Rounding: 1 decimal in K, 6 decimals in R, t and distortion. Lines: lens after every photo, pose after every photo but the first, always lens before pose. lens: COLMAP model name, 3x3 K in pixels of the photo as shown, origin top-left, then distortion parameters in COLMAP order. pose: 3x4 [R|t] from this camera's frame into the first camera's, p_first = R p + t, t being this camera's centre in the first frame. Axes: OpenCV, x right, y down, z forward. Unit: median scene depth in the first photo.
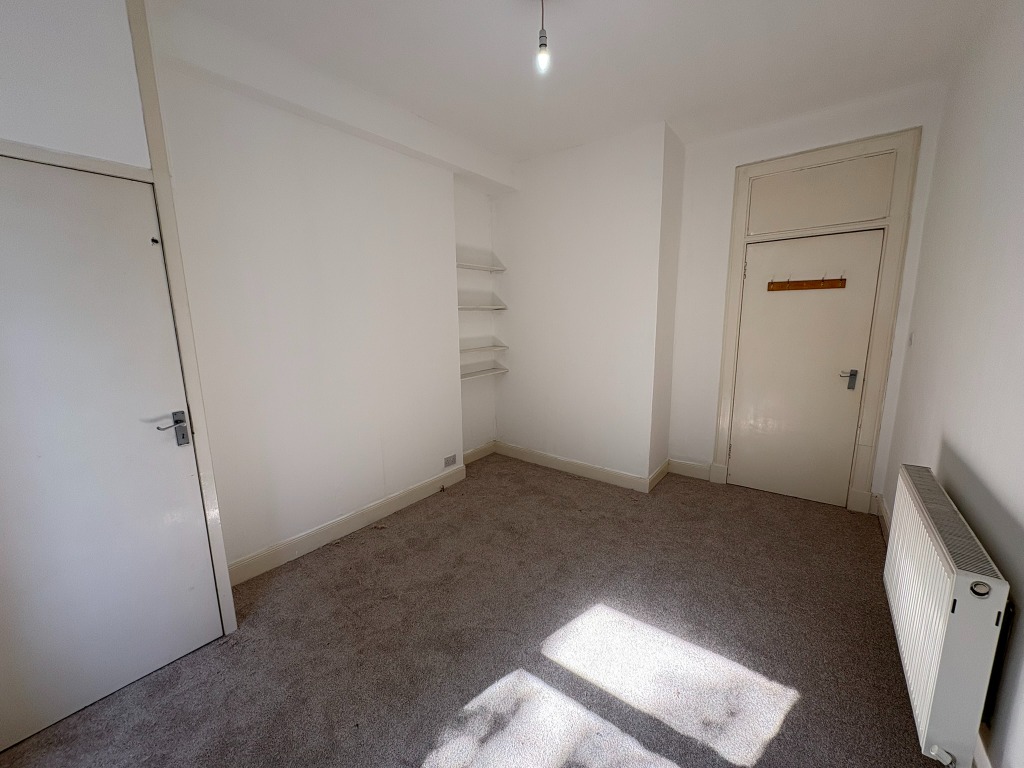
lens RADIAL K [[405.2, 0, 508.0], [0, 405.2, 381.8], [0, 0, 1]] dist [0.000321, -0.000087]
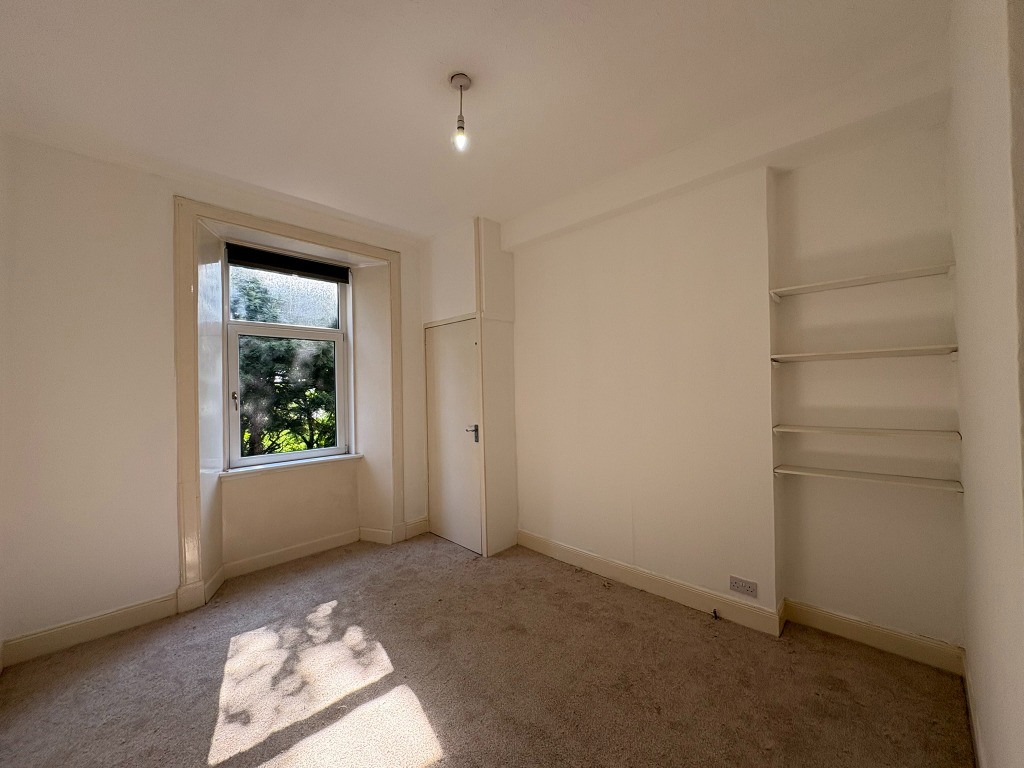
lens RADIAL K [[405.2, 0, 508.4], [0, 405.2, 385.1], [0, 0, 1]] dist [0.000321, -0.000087]
pose [[-0.142424, -0.005250, -0.989792, 0.864886], [-0.141226, 0.989863, 0.015071, -0.126924], [0.979679, 0.141930, -0.141721, 1.044760]]
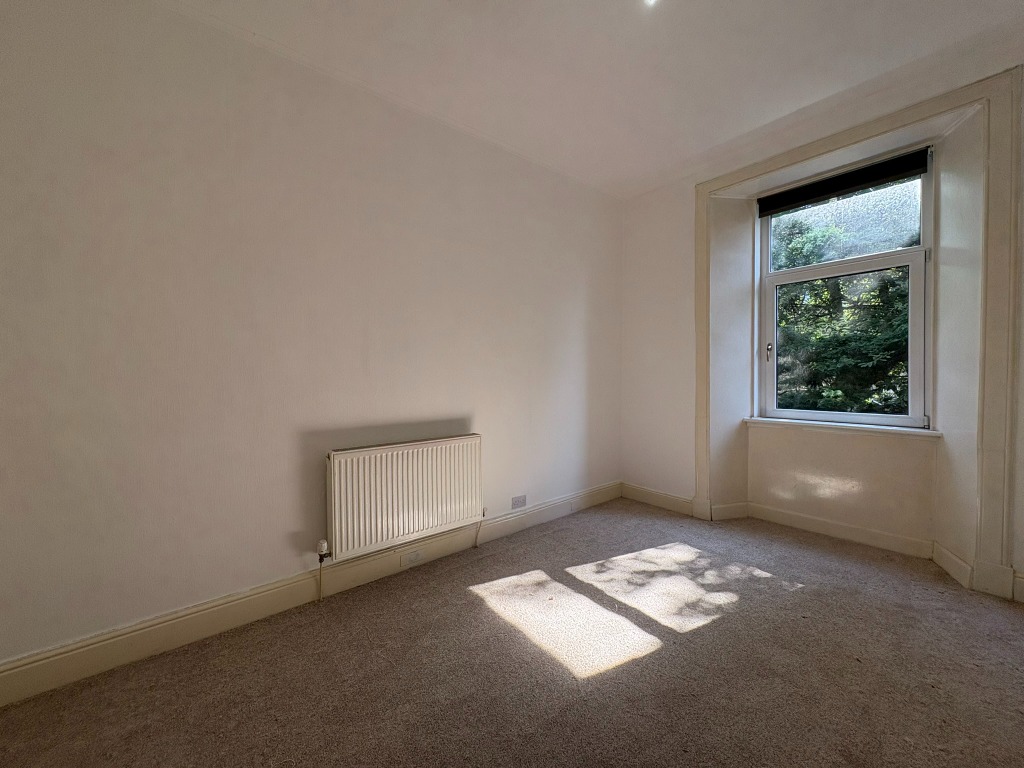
lens RADIAL K [[405.2, 0, 512.2], [0, 405.2, 382.0], [0, 0, 1]] dist [0.000321, -0.000087]
pose [[-0.972084, 0.009114, 0.234455, 0.158810], [0.053656, 0.981402, 0.184315, -0.126704], [-0.228414, 0.191749, -0.954494, 1.520877]]
